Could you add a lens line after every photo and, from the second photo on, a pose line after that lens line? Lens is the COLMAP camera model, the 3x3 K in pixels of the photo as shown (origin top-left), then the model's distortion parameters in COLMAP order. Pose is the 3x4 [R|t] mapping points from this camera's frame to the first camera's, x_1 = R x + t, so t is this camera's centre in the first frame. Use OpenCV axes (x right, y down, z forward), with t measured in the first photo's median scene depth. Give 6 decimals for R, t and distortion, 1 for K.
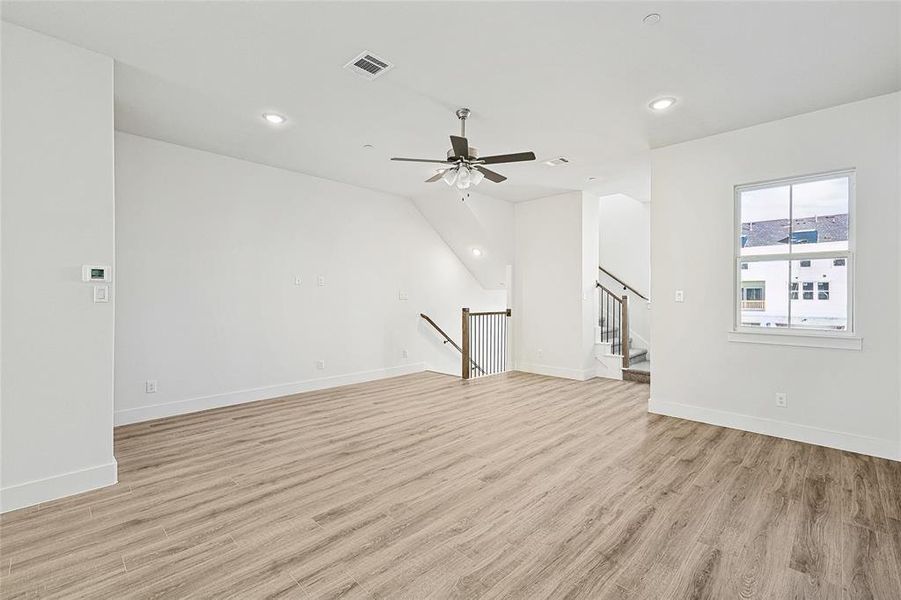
lens RADIAL K [[396.0, 0, 452.7], [0, 396.0, 297.2], [0, 0, 1]] dist [0.005043, 0.000587]
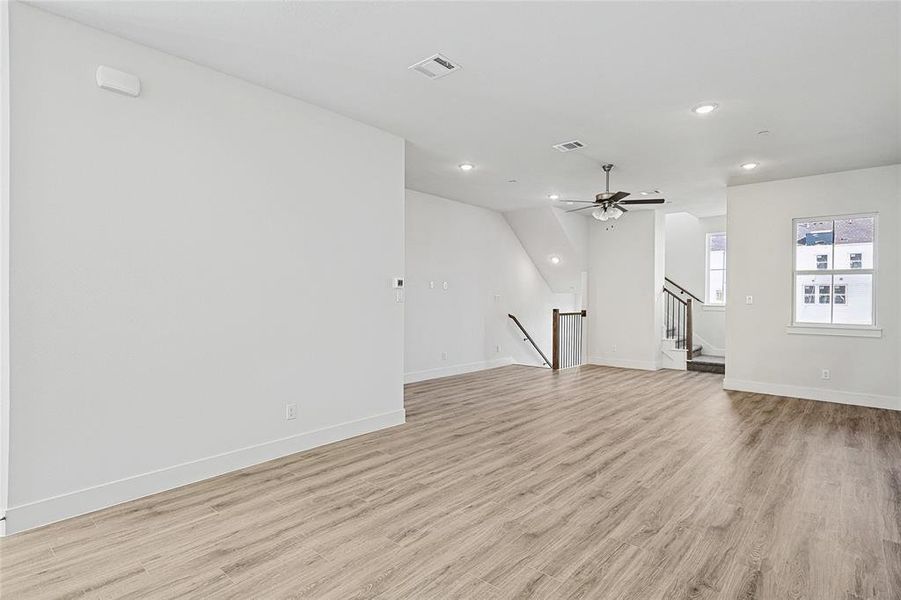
lens RADIAL K [[451.7, 0, 450.6], [0, 451.7, 300.8], [0, 0, 1]] dist [0.000887, 0.000148]
pose [[0.999090, 0.004819, 0.042383, -0.589768], [-0.004951, 0.999983, 0.003003, 0.001503], [-0.042368, -0.003210, 0.999097, -0.558420]]
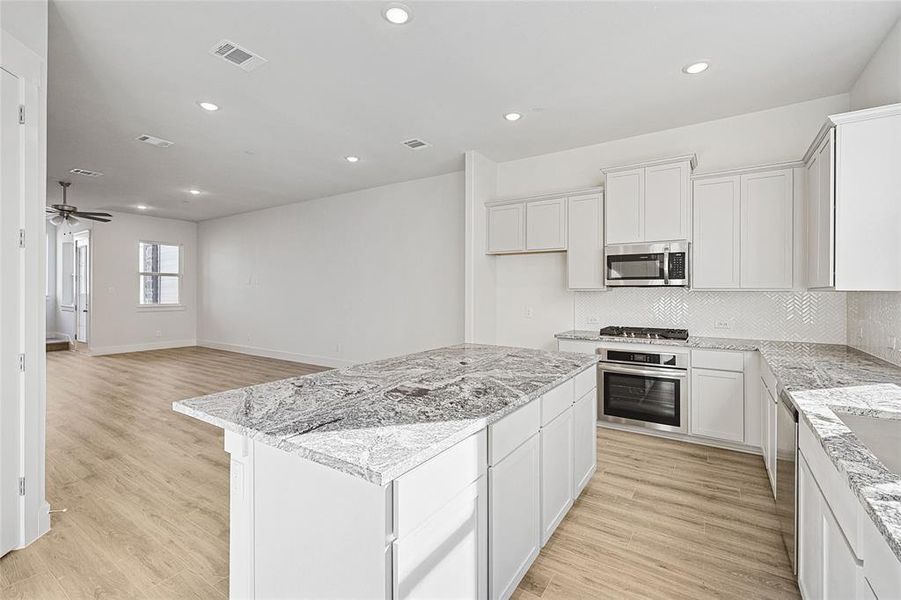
lens RADIAL K [[425.2, 0, 449.0], [0, 425.2, 294.1], [0, 0, 1]] dist [-0.000543, -0.000172]
pose [[-0.162017, -0.008753, 0.986749, -2.054803], [0.000798, 0.999959, 0.009001, -0.003438], [-0.986788, 0.002245, -0.162004, -0.331435]]
